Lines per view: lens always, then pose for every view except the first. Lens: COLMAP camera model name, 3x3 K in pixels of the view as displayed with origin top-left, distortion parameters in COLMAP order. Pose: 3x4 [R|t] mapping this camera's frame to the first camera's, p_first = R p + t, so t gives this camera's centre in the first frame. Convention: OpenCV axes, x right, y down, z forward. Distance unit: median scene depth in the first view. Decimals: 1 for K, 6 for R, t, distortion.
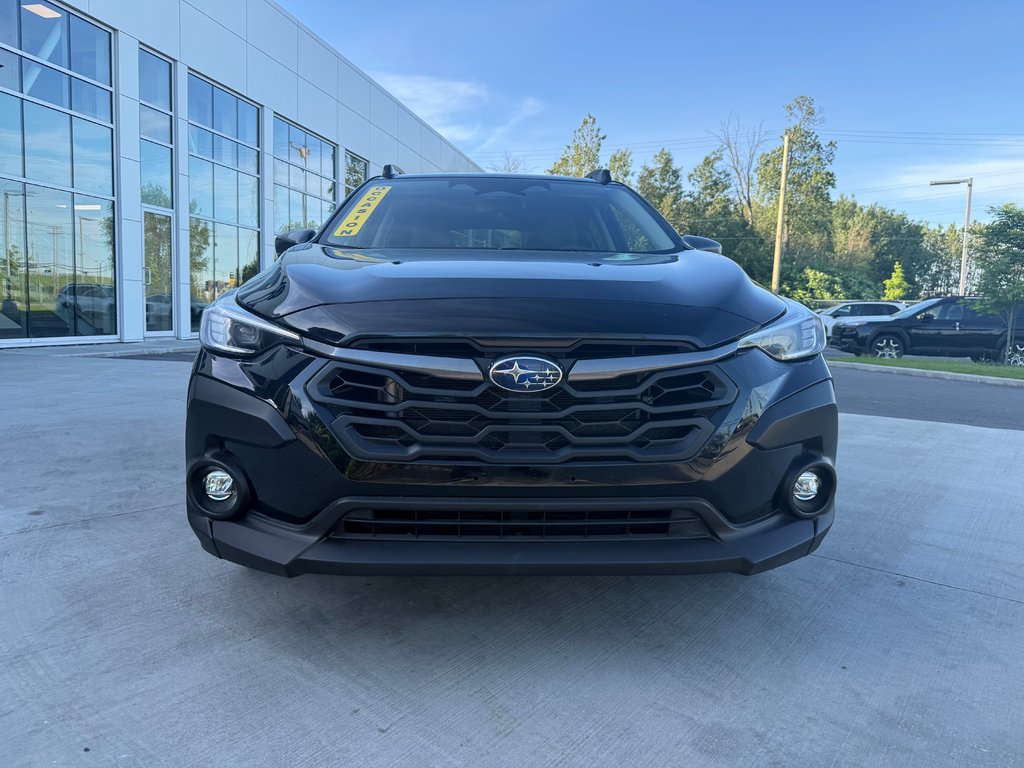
lens RADIAL K [[800.0, 0, 506.8], [0, 800.0, 340.7], [0, 0, 1]] dist [0.004658, -0.022237]
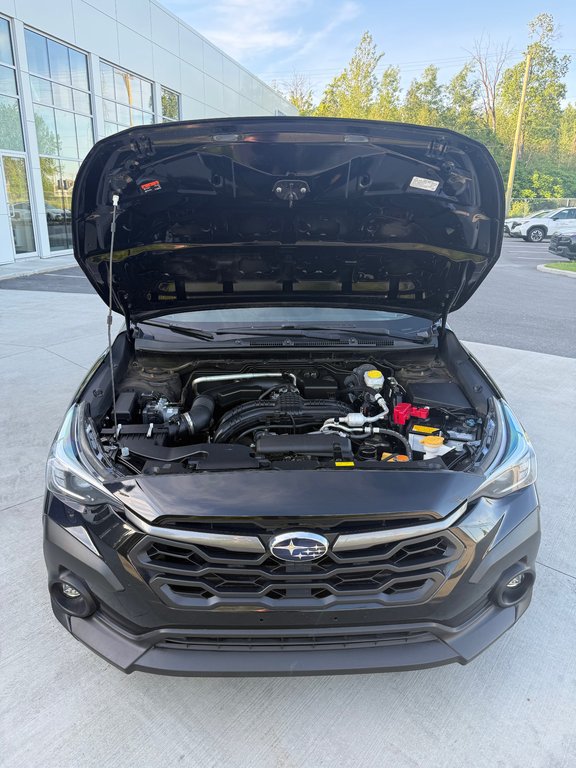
lens RADIAL K [[600.0, 0, 289.2], [0, 600.0, 384.7], [0, 0, 1]] dist [0.004658, -0.022237]
pose [[0.999873, -0.007024, -0.014278, 0.022691], [0.010460, 0.966316, 0.257147, -0.444586], [0.011990, -0.257263, 0.966267, 0.134720]]
